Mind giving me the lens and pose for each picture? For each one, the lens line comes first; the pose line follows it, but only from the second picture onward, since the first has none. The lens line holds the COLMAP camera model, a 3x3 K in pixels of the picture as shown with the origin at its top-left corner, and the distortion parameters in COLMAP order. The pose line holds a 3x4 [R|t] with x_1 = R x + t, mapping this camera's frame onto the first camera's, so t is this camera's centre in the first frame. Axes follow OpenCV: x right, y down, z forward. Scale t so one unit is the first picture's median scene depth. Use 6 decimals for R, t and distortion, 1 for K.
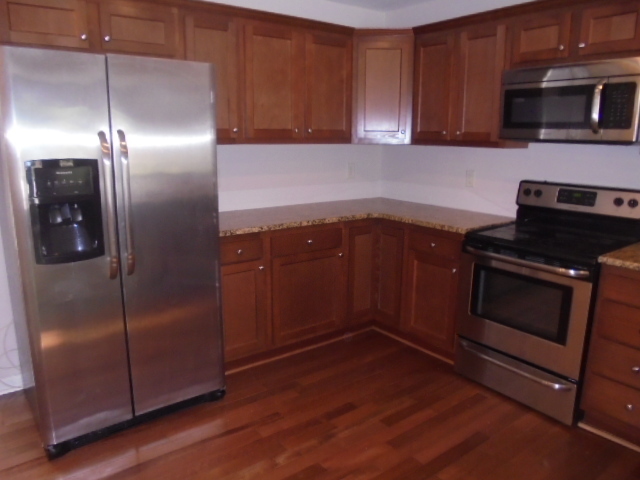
lens RADIAL K [[484.1, 0, 320.0], [0, 484.1, 240.0], [0, 0, 1]] dist [-0.128117, 0.101661]
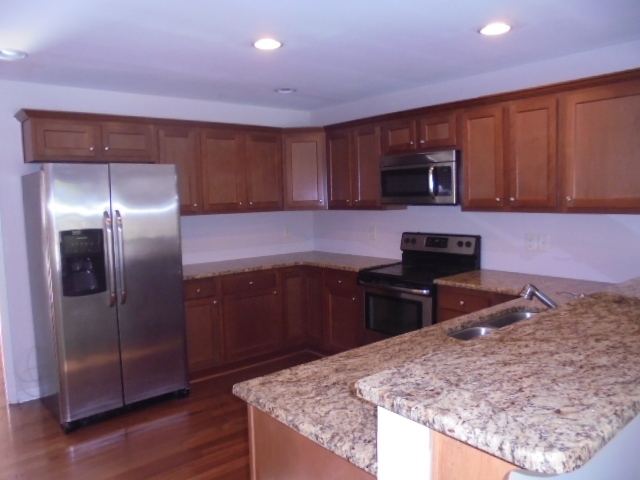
lens RADIAL K [[484.1, 0, 320.0], [0, 484.1, 240.0], [0, 0, 1]] dist [-0.128117, 0.101661]
pose [[0.998109, -0.038135, 0.048215, 0.124017], [0.043927, 0.991131, -0.125422, 0.067978], [-0.043004, 0.127303, 0.990931, -0.421072]]
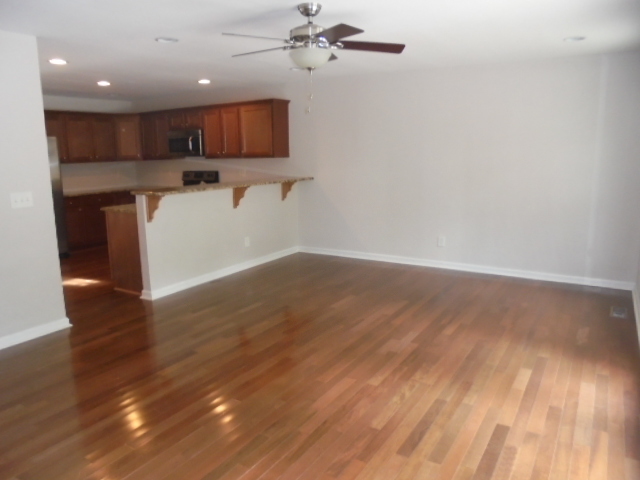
lens RADIAL K [[484.1, 0, 320.0], [0, 484.1, 240.0], [0, 0, 1]] dist [-0.128117, 0.101661]
pose [[0.933288, -0.092577, 0.346991, 0.194001], [0.104283, 0.994432, -0.015170, 0.403808], [-0.343655, 0.050344, 0.937746, -1.877122]]
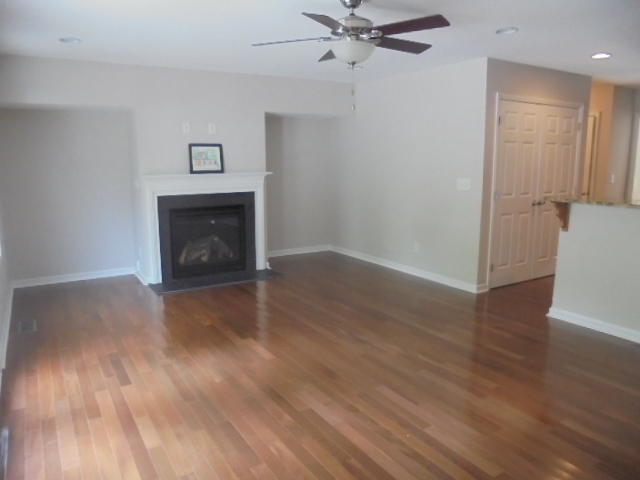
lens RADIAL K [[484.1, 0, 320.0], [0, 484.1, 240.0], [0, 0, 1]] dist [-0.128117, 0.101661]
pose [[-0.101760, 0.157267, -0.982299, 1.777980], [-0.213847, 0.960883, 0.175991, 0.178568], [0.971553, 0.227970, -0.064148, -0.698482]]
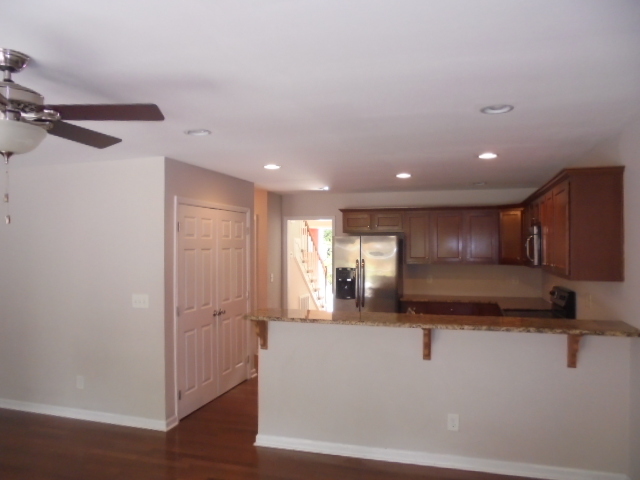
lens RADIAL K [[484.1, 0, 320.0], [0, 484.1, 240.0], [0, 0, 1]] dist [-0.128117, 0.101661]
pose [[0.588077, -0.021744, -0.808512, 1.459744], [-0.164740, 0.975463, -0.146059, 0.114750], [0.791850, 0.219088, 0.570065, -0.786873]]
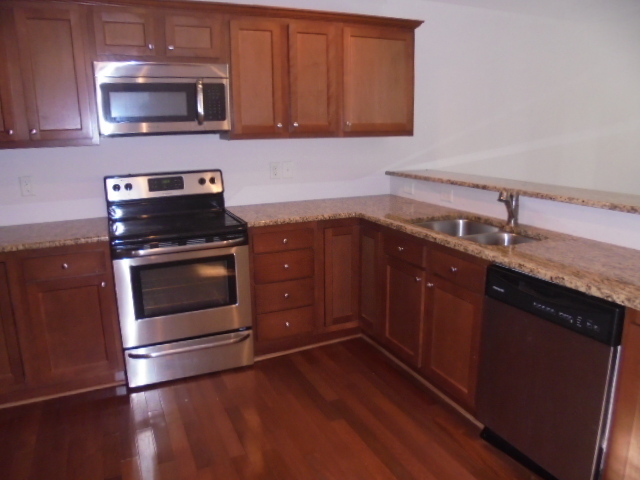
lens RADIAL K [[484.1, 0, 320.0], [0, 484.1, 240.0], [0, 0, 1]] dist [-0.128117, 0.101661]
pose [[0.228394, -0.233953, 0.945041, -0.458757], [0.226306, 0.956866, 0.182187, -0.086559], [-0.946901, 0.172258, 0.271487, 0.372983]]
